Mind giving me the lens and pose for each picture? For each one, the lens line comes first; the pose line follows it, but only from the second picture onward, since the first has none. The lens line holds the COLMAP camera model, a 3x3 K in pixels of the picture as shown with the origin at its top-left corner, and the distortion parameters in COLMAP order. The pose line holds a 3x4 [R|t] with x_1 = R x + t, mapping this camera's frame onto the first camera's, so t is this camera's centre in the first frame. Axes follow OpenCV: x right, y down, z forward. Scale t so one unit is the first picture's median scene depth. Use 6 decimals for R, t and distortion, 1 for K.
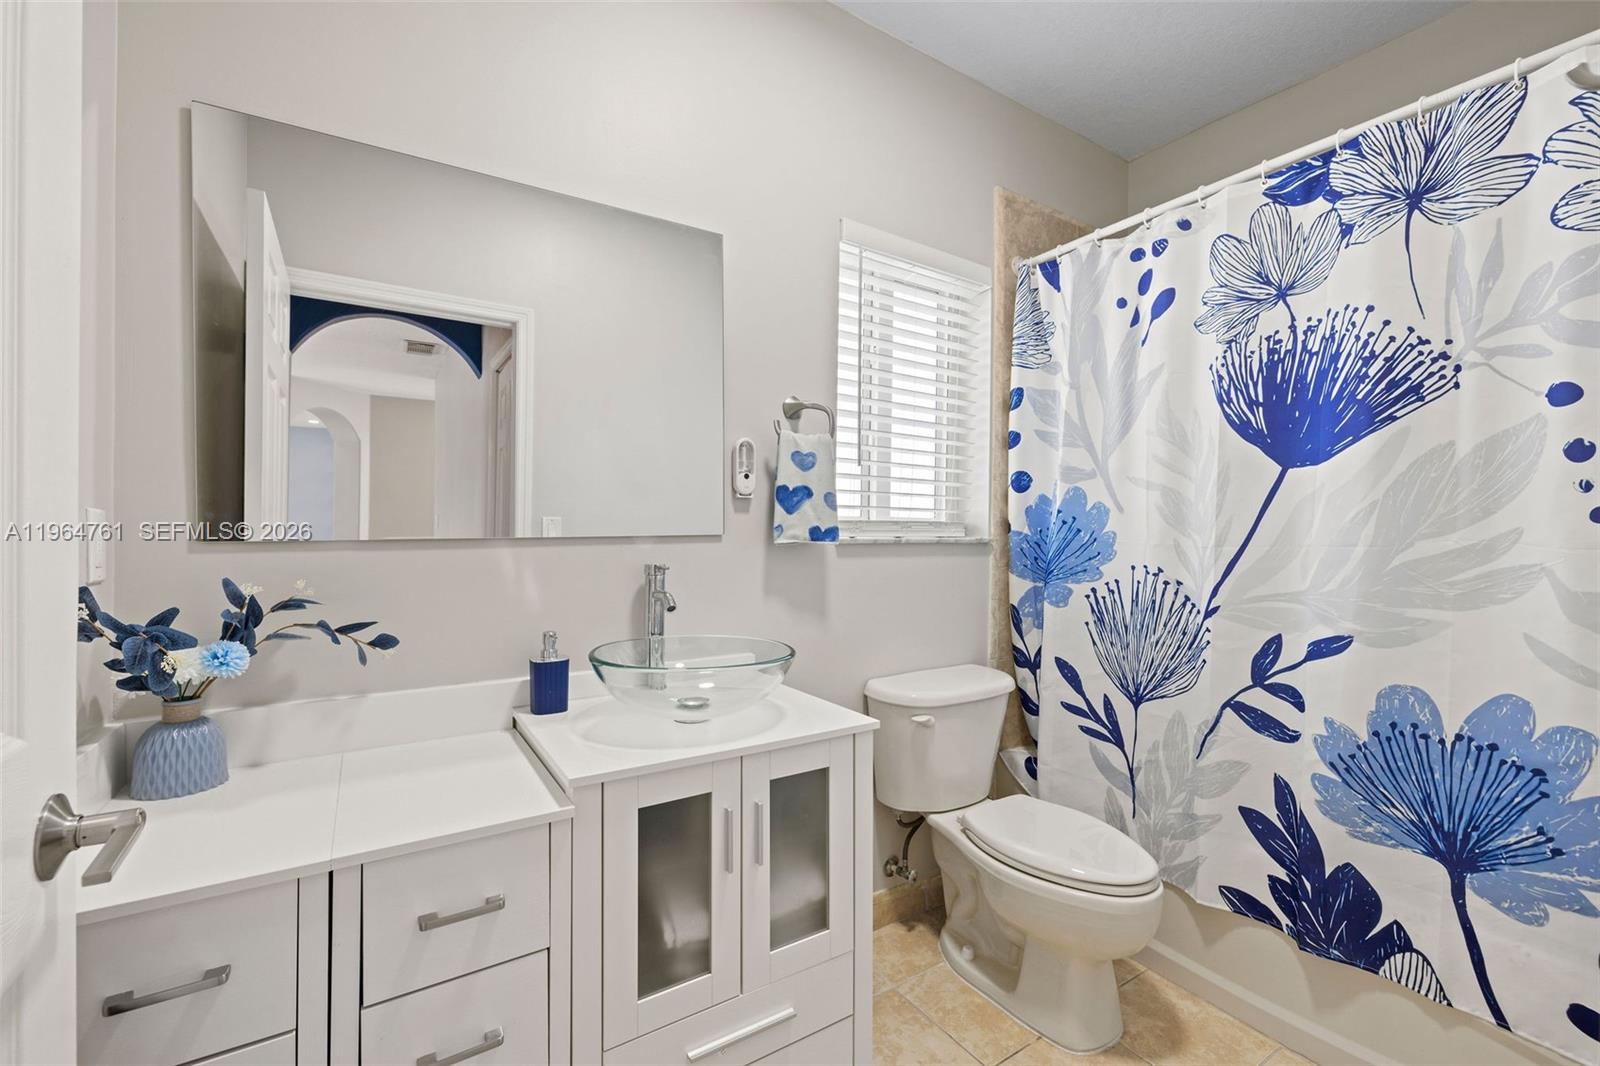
lens RADIAL K [[709.3, 0, 835.5], [0, 709.3, 531.4], [0, 0, 1]] dist [0.002818, 0.000303]
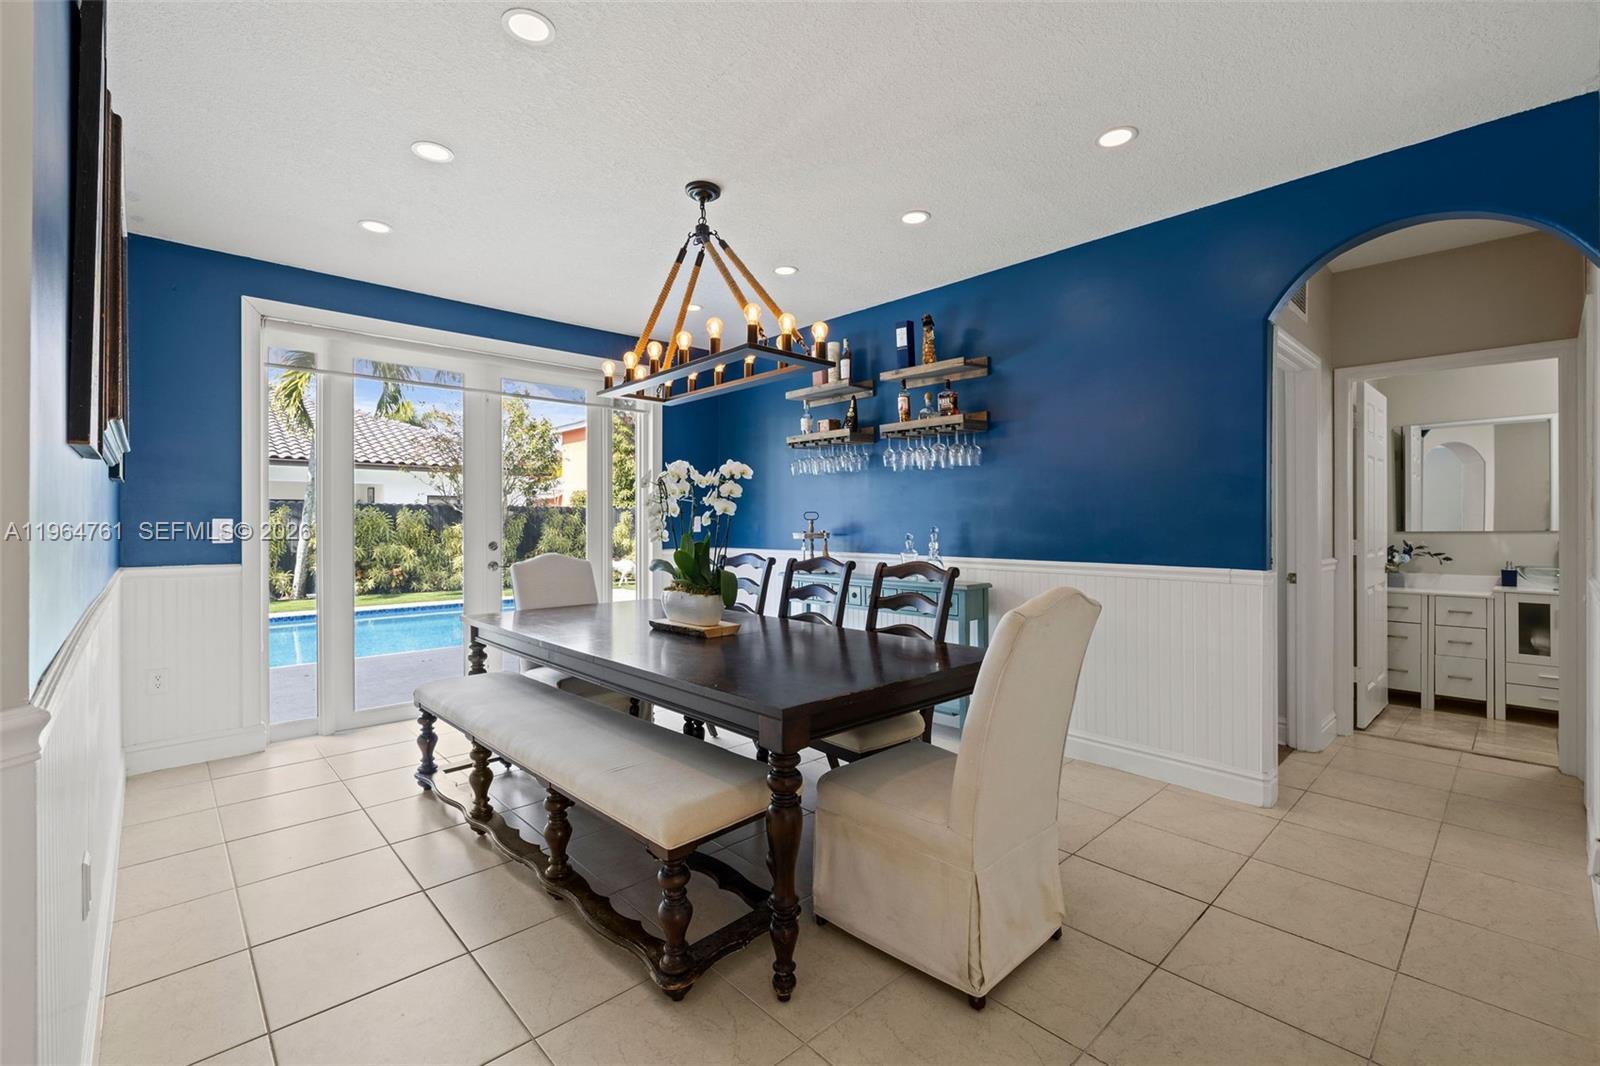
lens RADIAL K [[665.1, 0, 800.2], [0, 665.1, 521.4], [0, 0, 1]] dist [0.001438, 0.000222]
pose [[0.156128, -0.003603, -0.987730, 2.494435], [-0.001249, 0.999992, -0.003845, -0.025440], [0.987736, 0.001834, 0.156122, -3.162933]]
